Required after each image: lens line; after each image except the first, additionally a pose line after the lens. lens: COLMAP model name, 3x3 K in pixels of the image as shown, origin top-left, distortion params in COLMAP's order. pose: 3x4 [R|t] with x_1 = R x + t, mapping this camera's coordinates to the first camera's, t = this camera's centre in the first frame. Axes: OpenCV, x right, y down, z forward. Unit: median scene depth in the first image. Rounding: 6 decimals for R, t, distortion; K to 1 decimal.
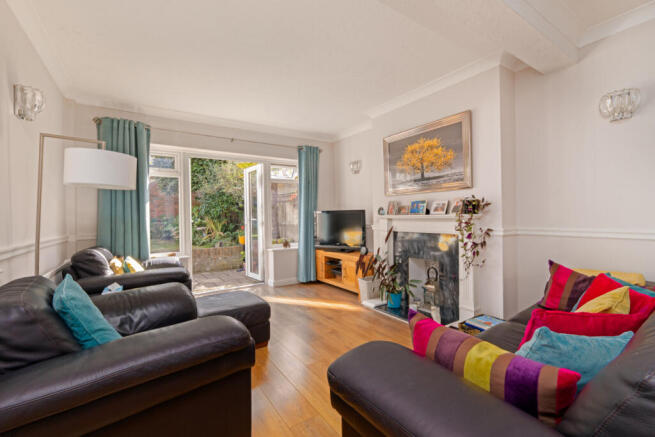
lens RADIAL K [[283.0, 0, 326.3], [0, 283.0, 215.1], [0, 0, 1]] dist [0.003513, -0.000659]
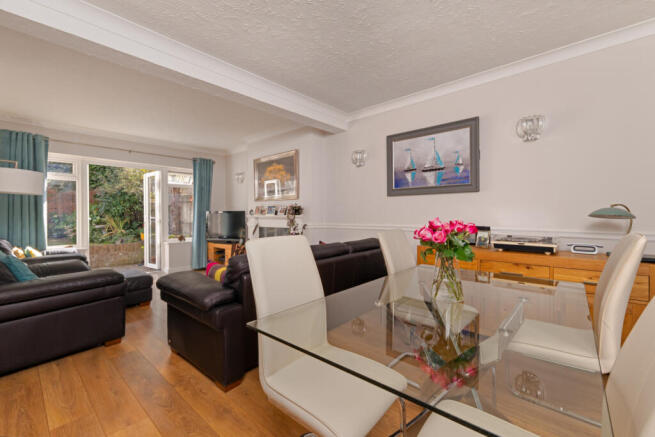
lens RADIAL K [[283.0, 0, 329.4], [0, 283.0, 214.4], [0, 0, 1]] dist [0.003513, -0.000659]
pose [[0.966878, 0.011087, 0.254998, 0.164828], [-0.010616, 0.999938, -0.003221, -0.001925], [-0.255018, 0.000408, 0.966936, -0.342917]]
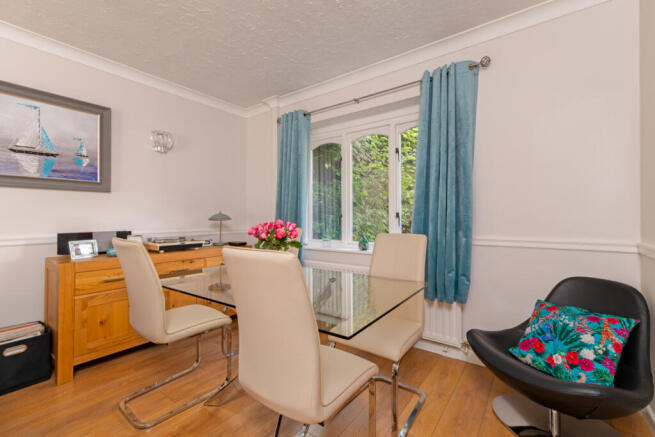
lens RADIAL K [[283.0, 0, 327.9], [0, 283.0, 218.3], [0, 0, 1]] dist [0.003513, -0.000659]
pose [[-0.345582, 0.010589, 0.938329, -0.907242], [0.005401, 0.999942, -0.009295, 0.009395], [-0.938373, 0.001856, -0.345619, 1.406292]]
